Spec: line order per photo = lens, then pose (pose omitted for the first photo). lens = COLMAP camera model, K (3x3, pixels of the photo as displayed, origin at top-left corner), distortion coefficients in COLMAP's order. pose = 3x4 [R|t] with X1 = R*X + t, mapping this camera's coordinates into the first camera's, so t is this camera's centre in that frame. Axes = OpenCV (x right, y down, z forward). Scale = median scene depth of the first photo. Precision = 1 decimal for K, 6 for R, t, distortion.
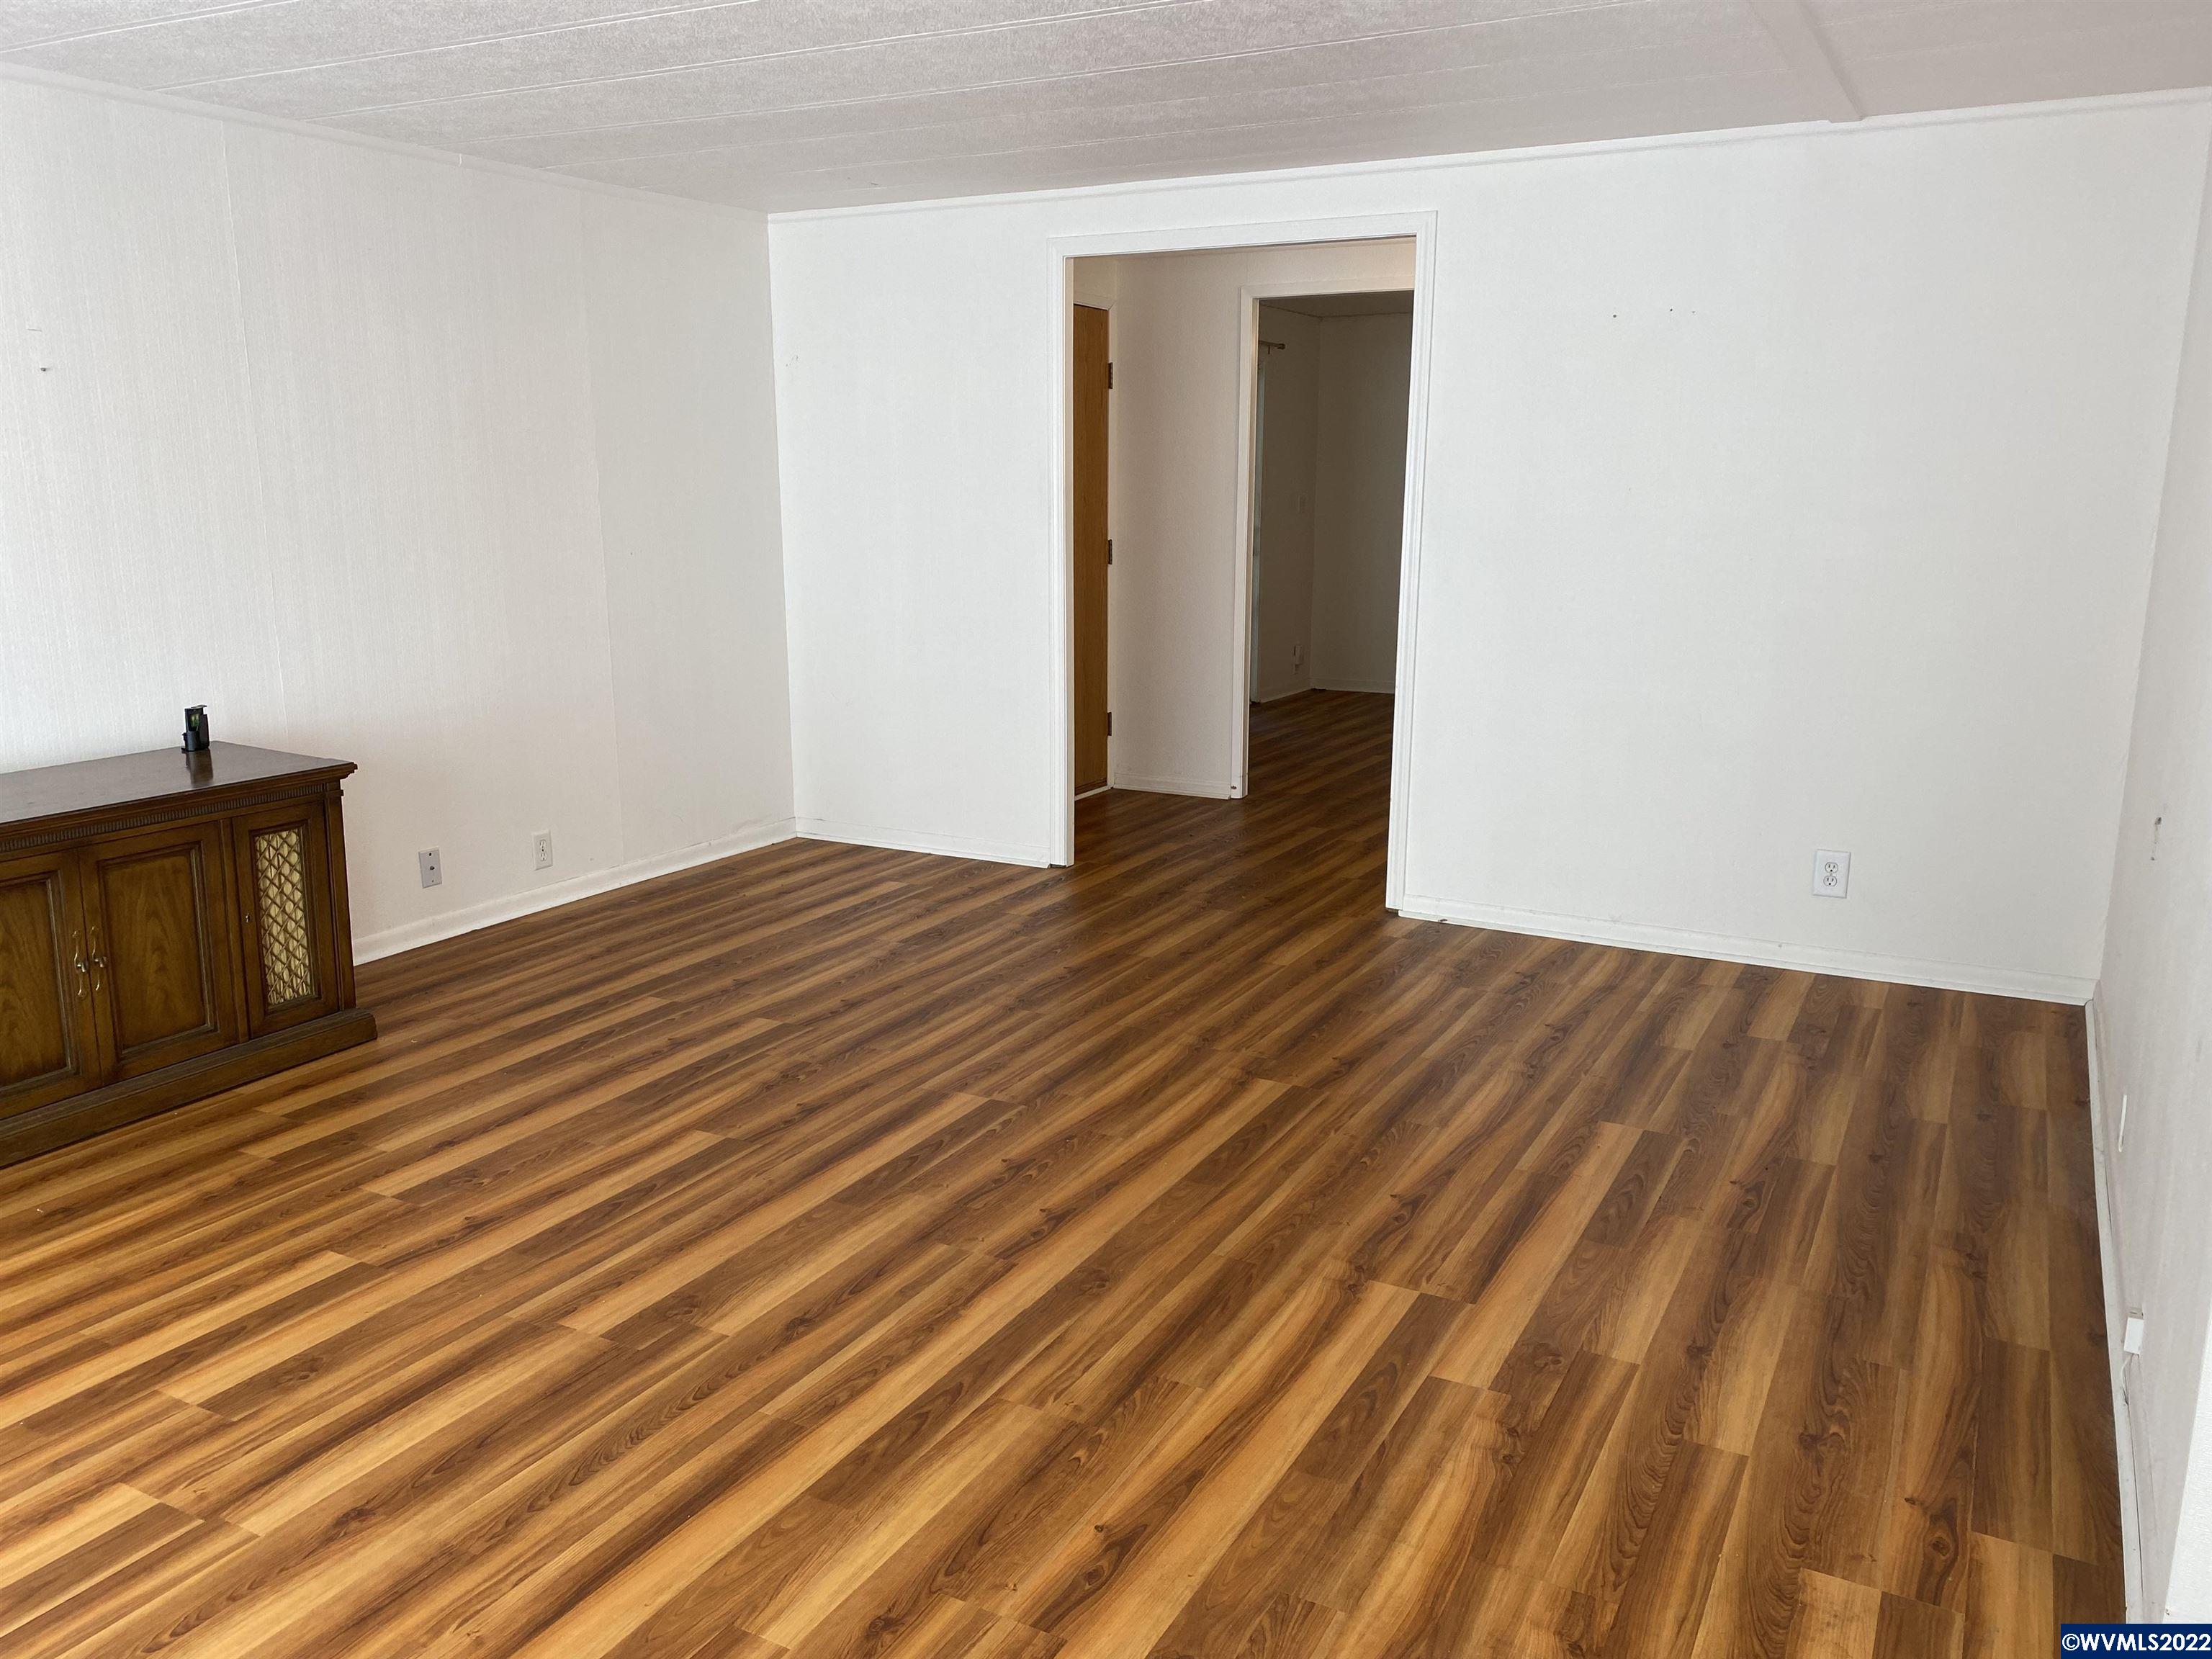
lens RADIAL K [[1702.2, 0, 1094.2], [0, 1702.2, 818.1], [0, 0, 1]] dist [0.038397, -0.038176]
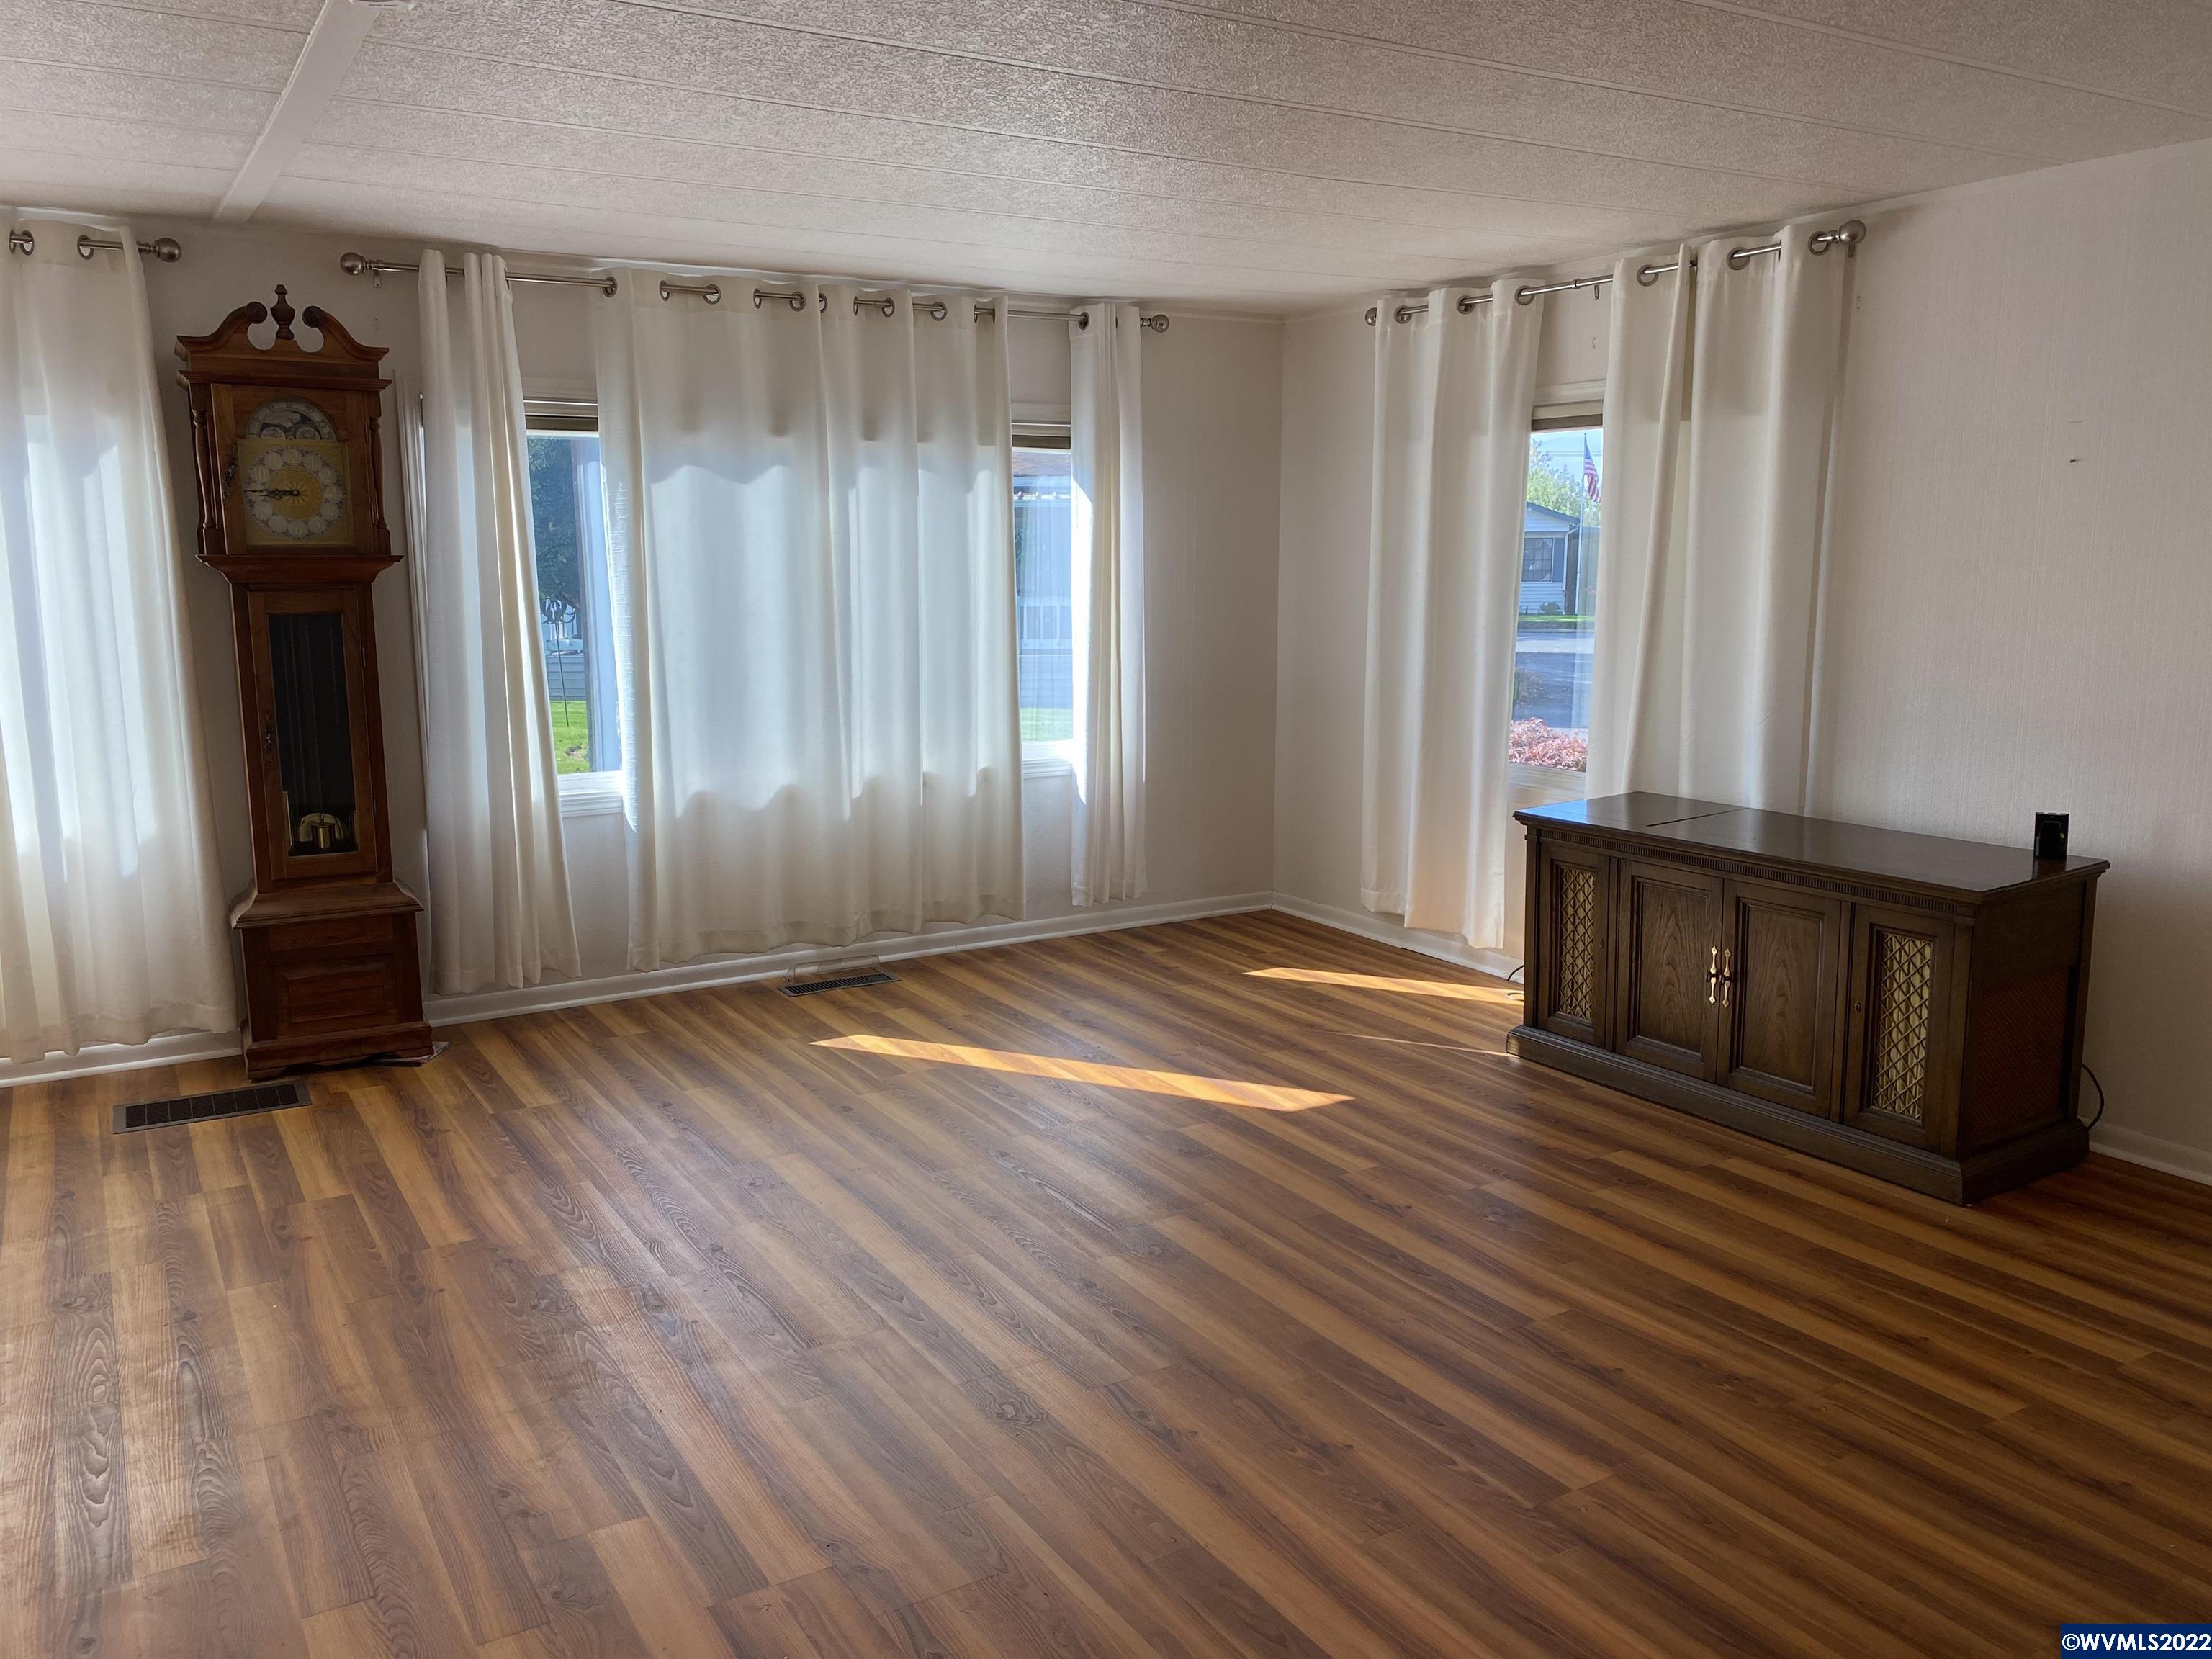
lens RADIAL K [[1702.2, 0, 1090.1], [0, 1702.2, 835.5], [0, 0, 1]] dist [0.038397, -0.038176]
pose [[-0.513403, 0.144767, -0.845849, 0.573975], [-0.164738, 0.950709, 0.262704, -0.228687], [0.842187, 0.274216, -0.464249, 1.079333]]
